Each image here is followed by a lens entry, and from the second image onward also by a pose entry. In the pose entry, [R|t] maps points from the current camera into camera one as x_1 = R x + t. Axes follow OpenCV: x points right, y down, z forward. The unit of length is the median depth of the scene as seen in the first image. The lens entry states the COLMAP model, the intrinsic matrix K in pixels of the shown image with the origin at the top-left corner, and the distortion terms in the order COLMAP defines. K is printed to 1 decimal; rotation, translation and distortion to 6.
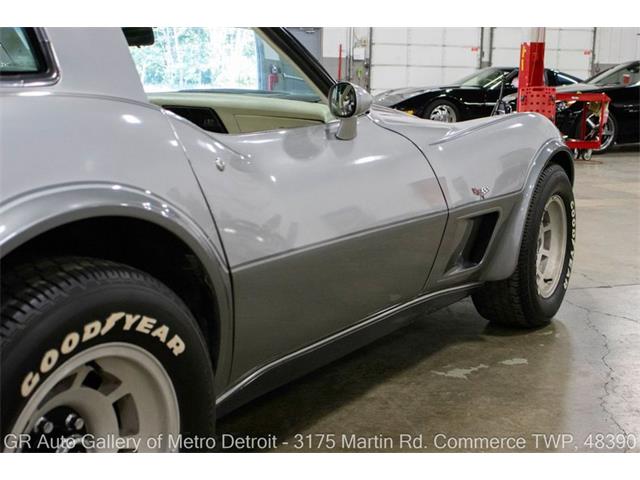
lens RADIAL K [[880.8, 0, 320.0], [0, 880.8, 240.0], [0, 0, 1]] dist [-0.016346, 0.466245]
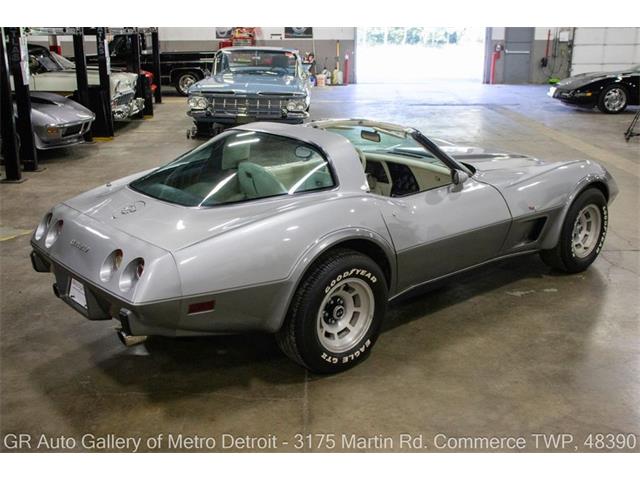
lens RADIAL K [[771.9, 0, 320.0], [0, 771.9, 240.0], [0, 0, 1]] dist [0.022469, 0.062683]
pose [[0.951294, 0.072533, -0.299631, 0.254995], [-0.033742, 0.990586, 0.132670, -0.205744], [0.306433, -0.116098, 0.944786, -0.878278]]
